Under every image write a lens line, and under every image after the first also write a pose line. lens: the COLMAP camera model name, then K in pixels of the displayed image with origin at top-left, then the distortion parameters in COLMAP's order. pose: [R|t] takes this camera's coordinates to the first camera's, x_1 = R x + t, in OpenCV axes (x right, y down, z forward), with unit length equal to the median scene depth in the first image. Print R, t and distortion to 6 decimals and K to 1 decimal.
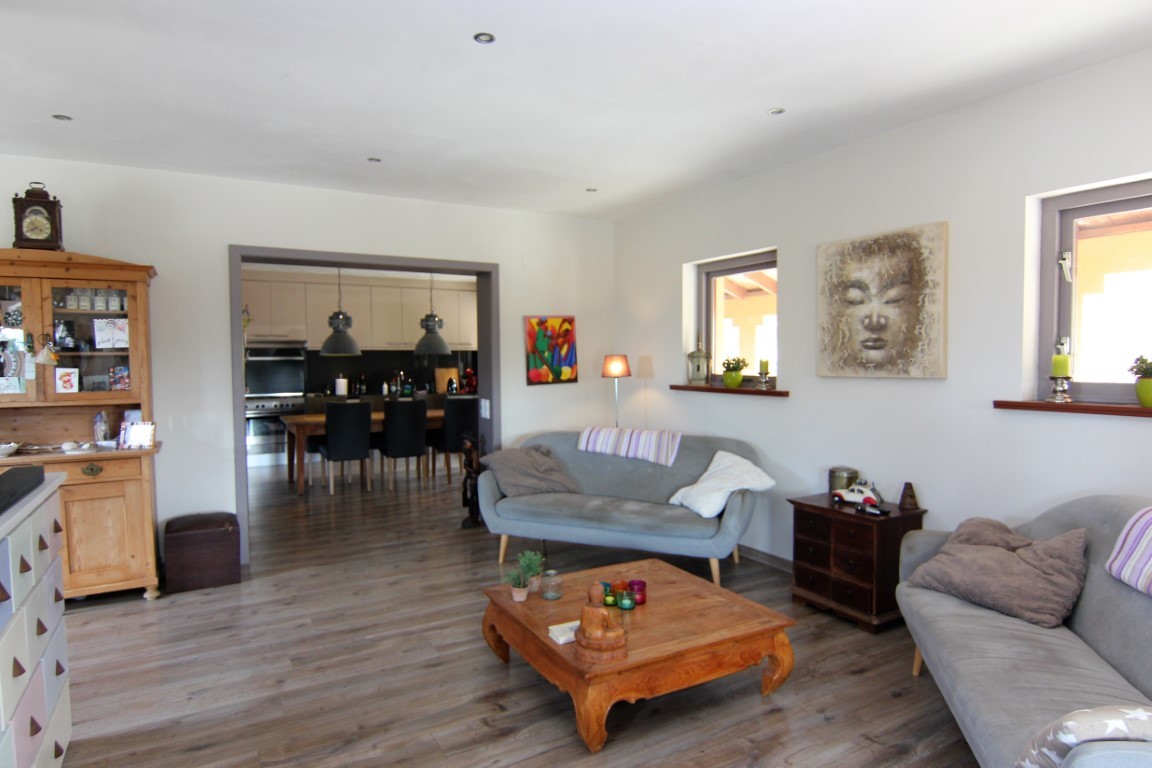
lens RADIAL K [[653.1, 0, 574.4], [0, 653.1, 385.3], [0, 0, 1]] dist [-0.000958, -0.000064]
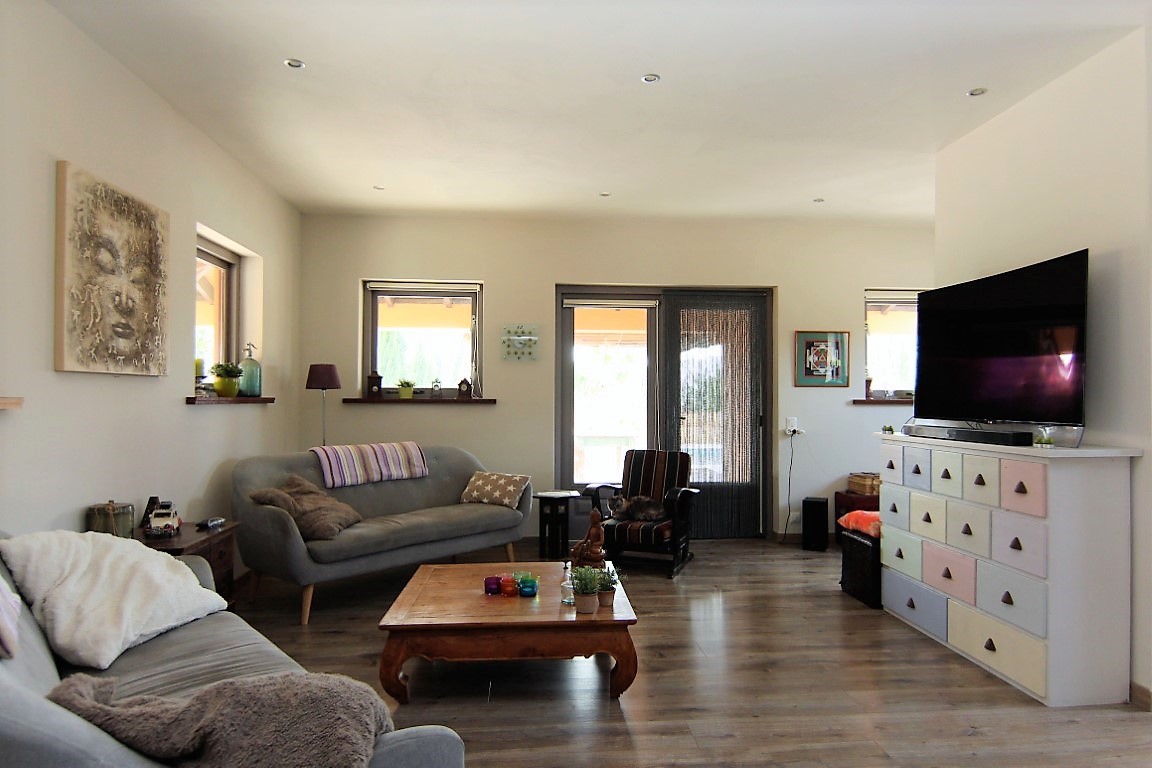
lens RADIAL K [[653.1, 0, 576.3], [0, 653.1, 388.9], [0, 0, 1]] dist [-0.000958, -0.000064]
pose [[-0.895523, 0.002229, 0.445010, -0.362823], [0.012065, 0.999741, 0.019273, -0.003358], [-0.444852, 0.022629, -0.895318, 1.454423]]
